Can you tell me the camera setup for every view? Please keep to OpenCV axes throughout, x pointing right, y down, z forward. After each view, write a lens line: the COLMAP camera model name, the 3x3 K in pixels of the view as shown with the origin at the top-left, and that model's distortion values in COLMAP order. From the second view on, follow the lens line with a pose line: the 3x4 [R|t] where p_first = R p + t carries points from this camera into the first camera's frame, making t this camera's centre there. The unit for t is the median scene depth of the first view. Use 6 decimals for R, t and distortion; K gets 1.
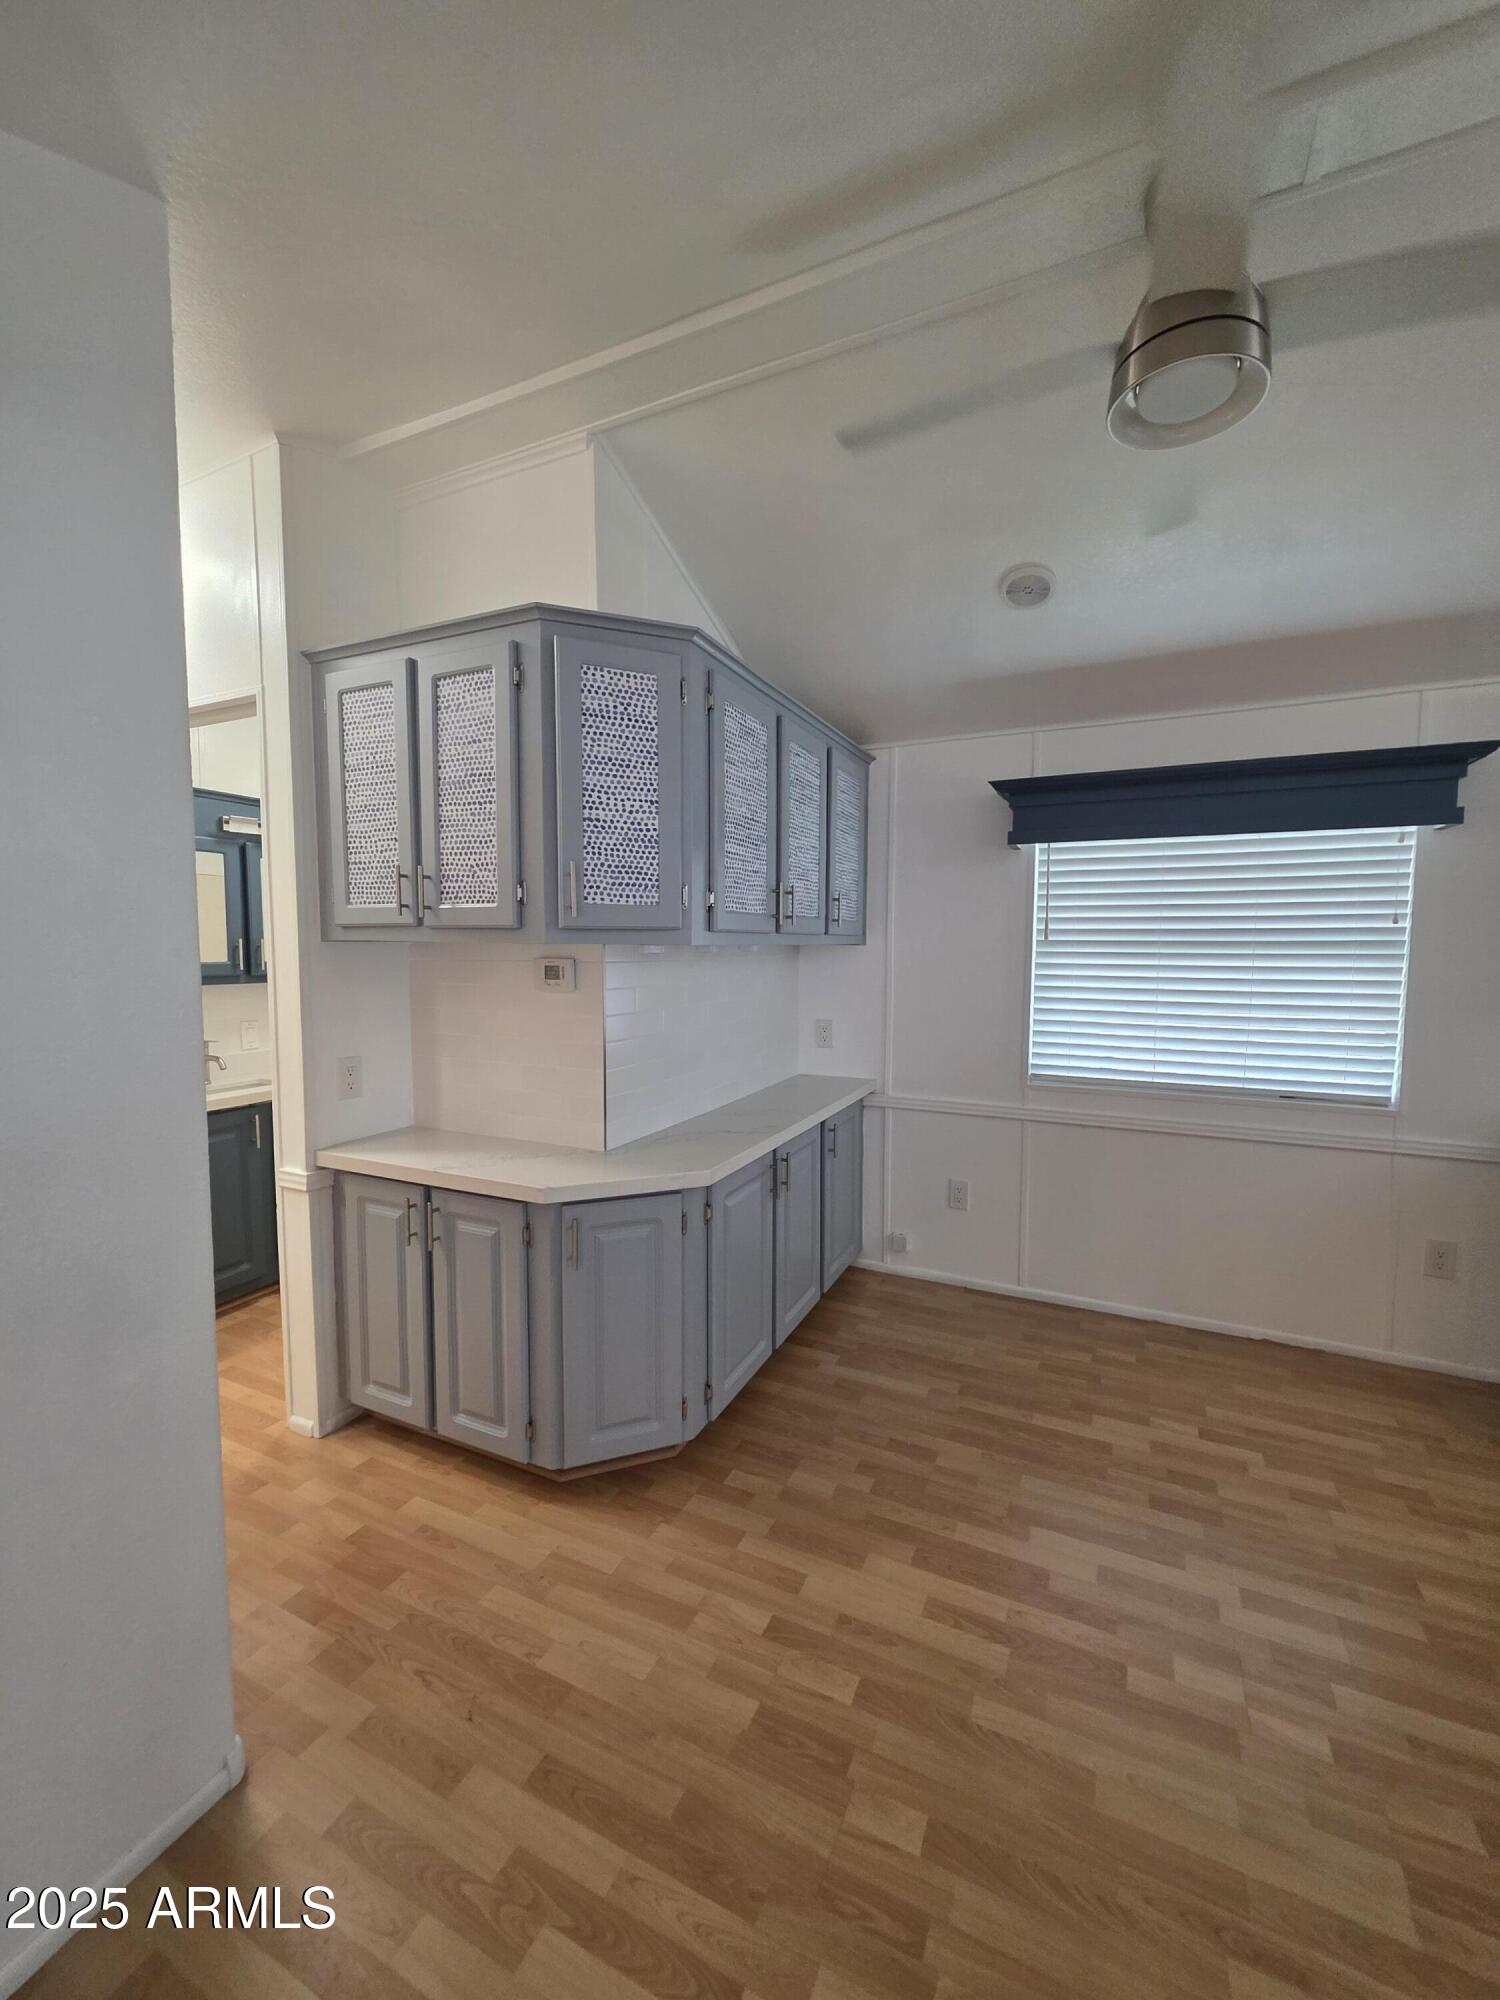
lens RADIAL K [[796.6, 0, 750.0], [0, 796.6, 1000.0], [0, 0, 1]] dist [0.000951, 0.000228]
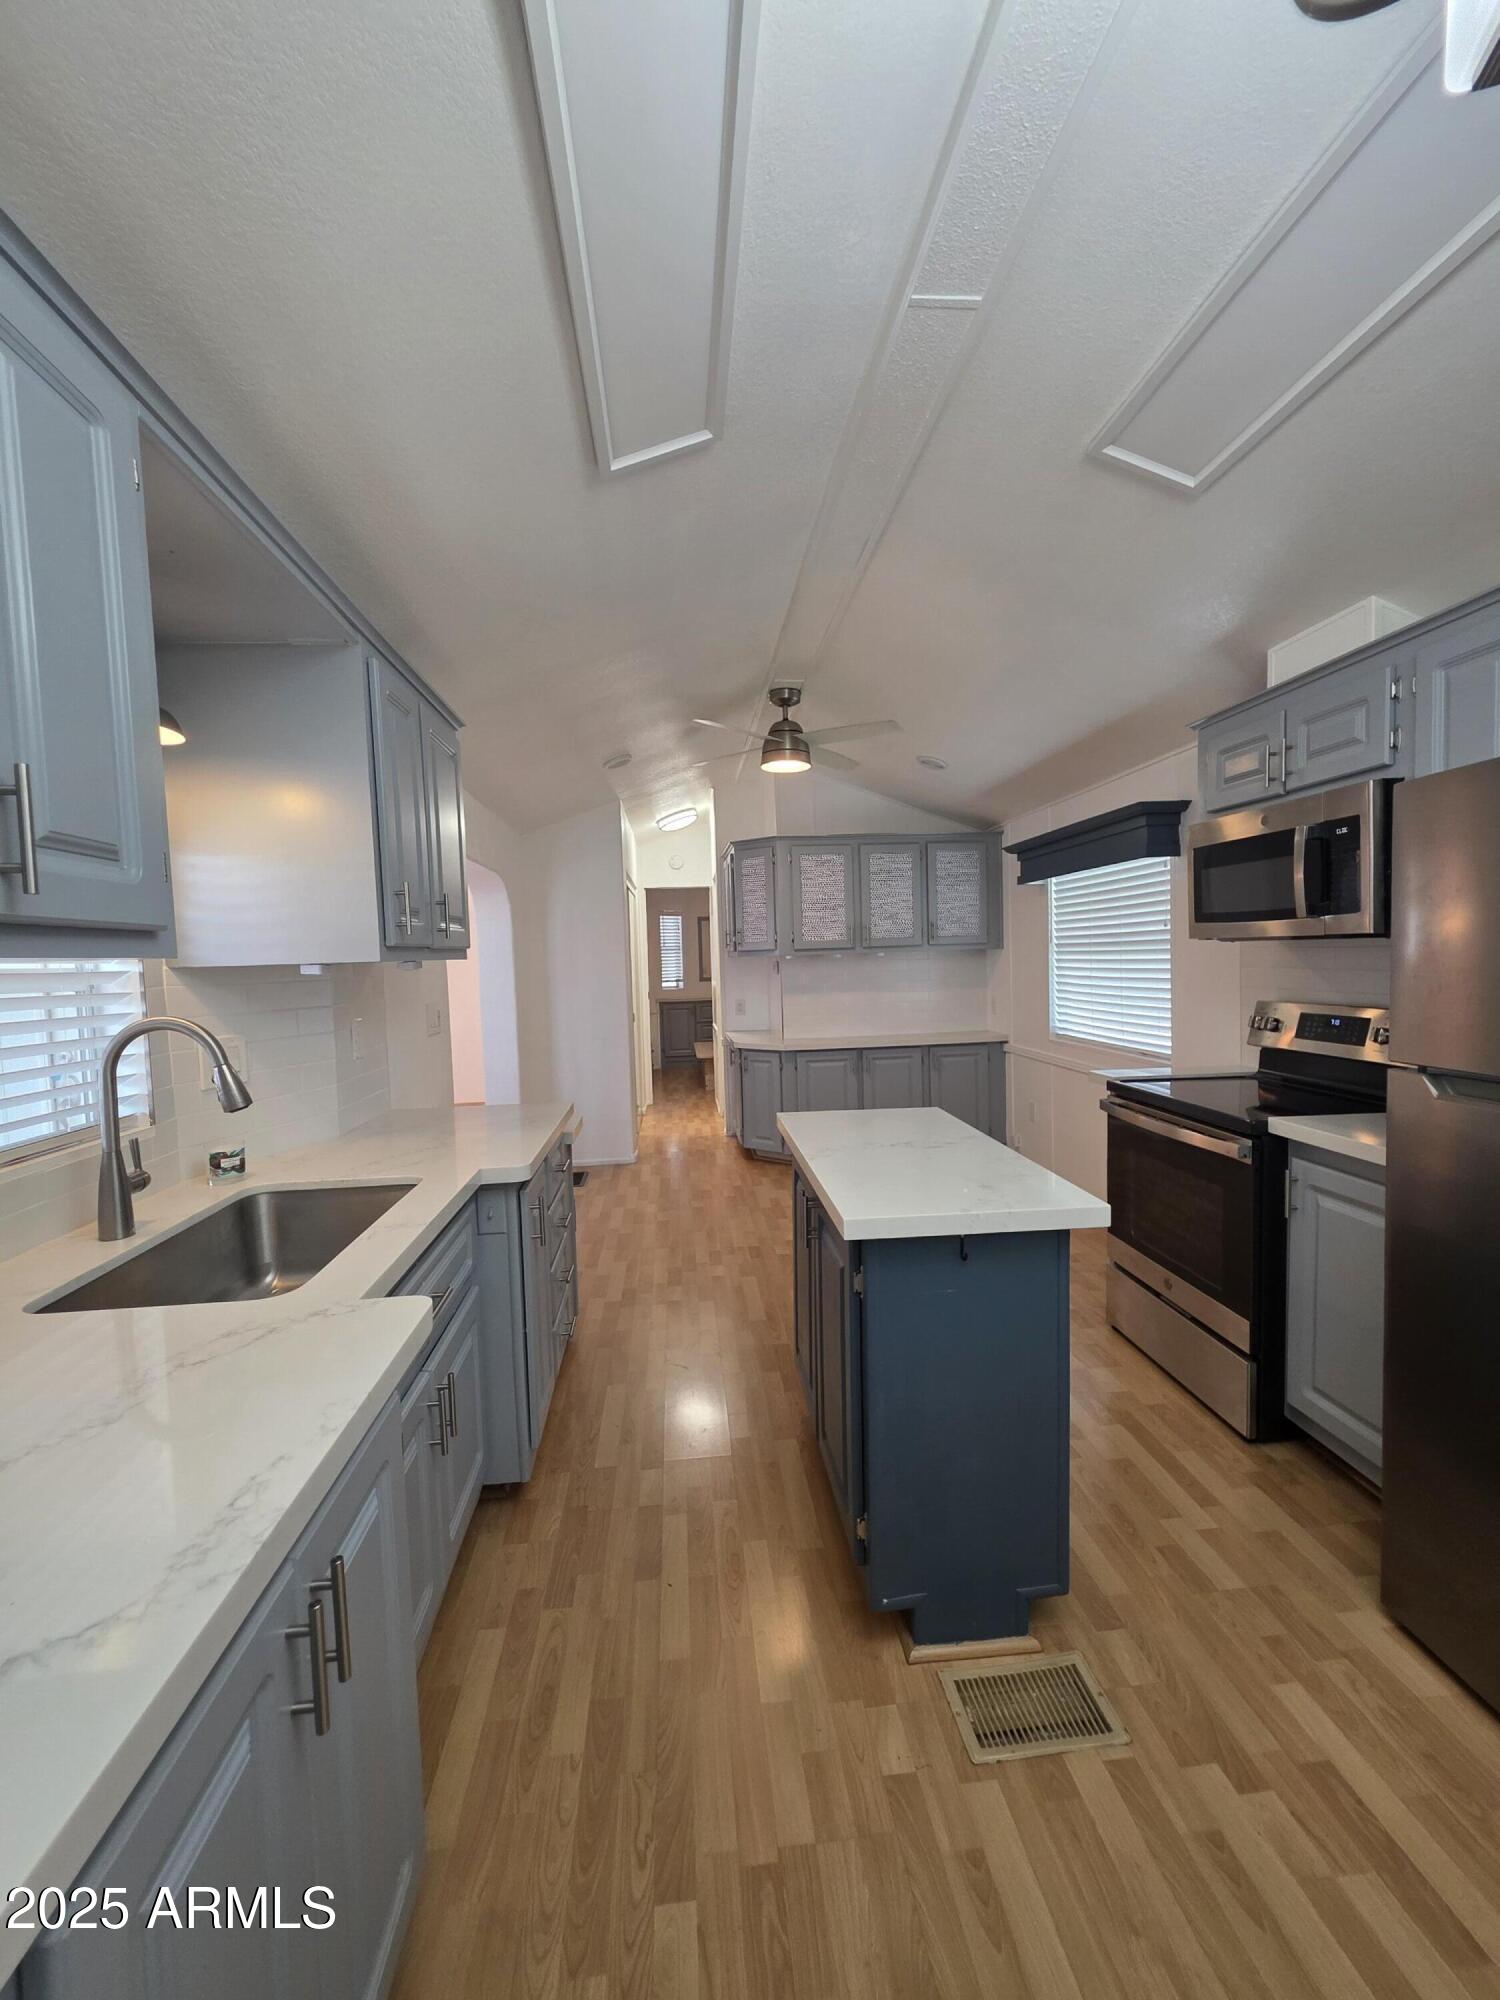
lens RADIAL K [[805.2, 0, 750.0], [0, 805.2, 1000.0], [0, 0, 1]] dist [0.001721, -0.000132]
pose [[0.512481, 0.025731, -0.858313, 1.931331], [-0.024279, 0.999586, 0.015470, 0.031512], [0.858355, 0.012910, 0.512893, -0.375598]]
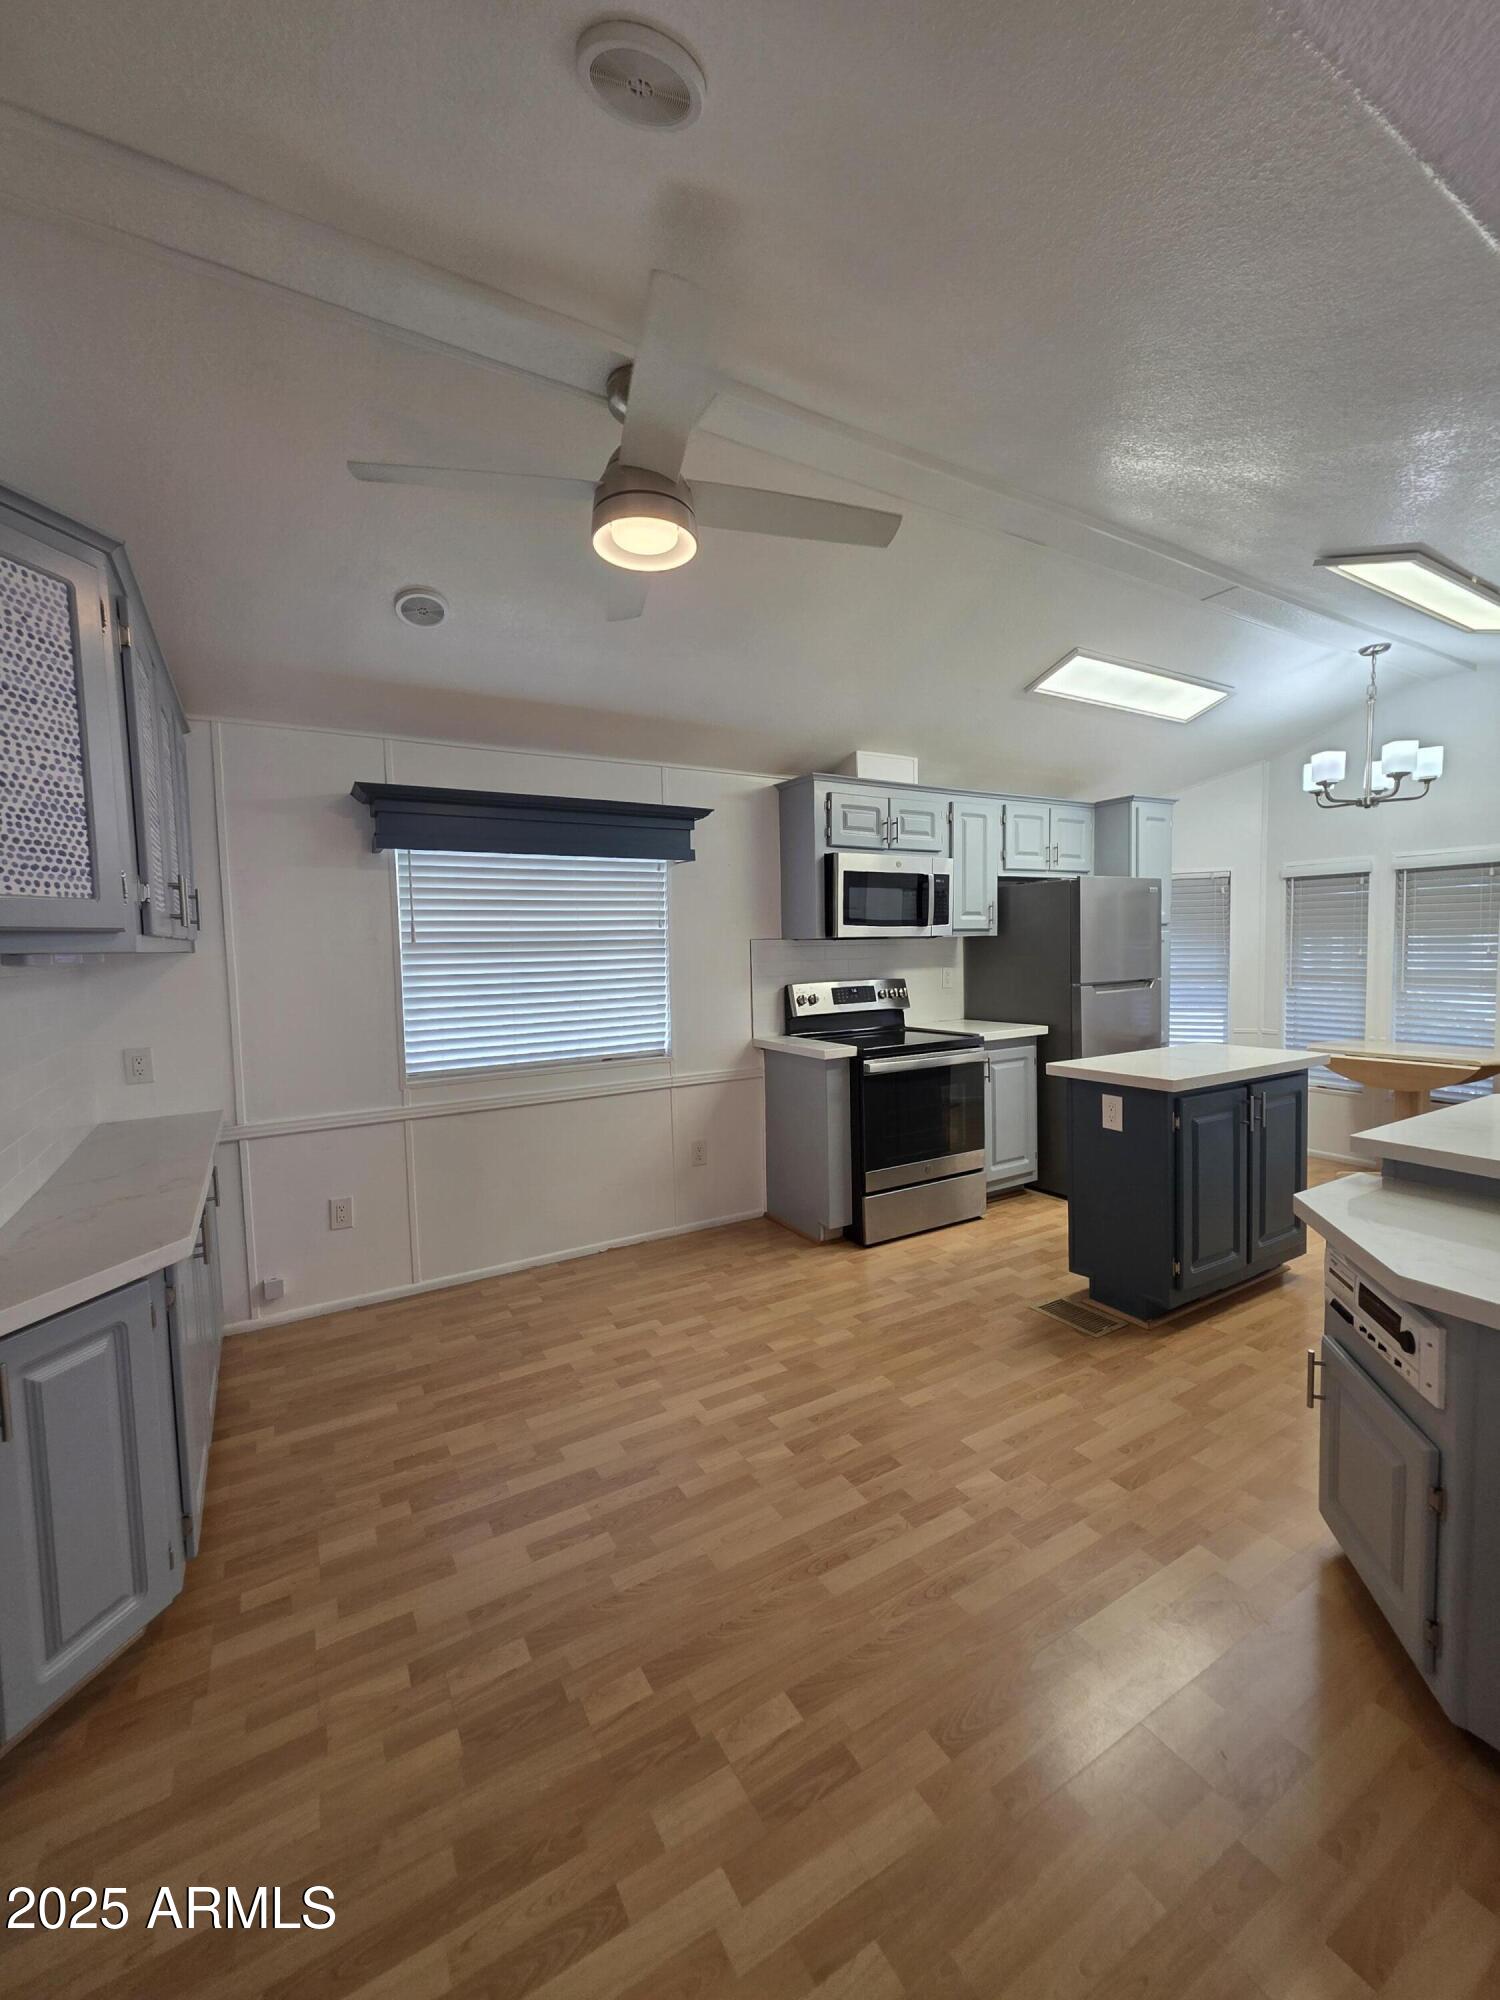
lens RADIAL K [[806.3, 0, 741.5], [0, 806.3, 995.8], [0, 0, 1]] dist [-0.001617, -0.000235]
pose [[0.565854, -0.068628, 0.821645, -0.356671], [0.080775, 0.996350, 0.027592, -0.001268], [-0.820539, 0.050755, 0.569332, 0.078667]]
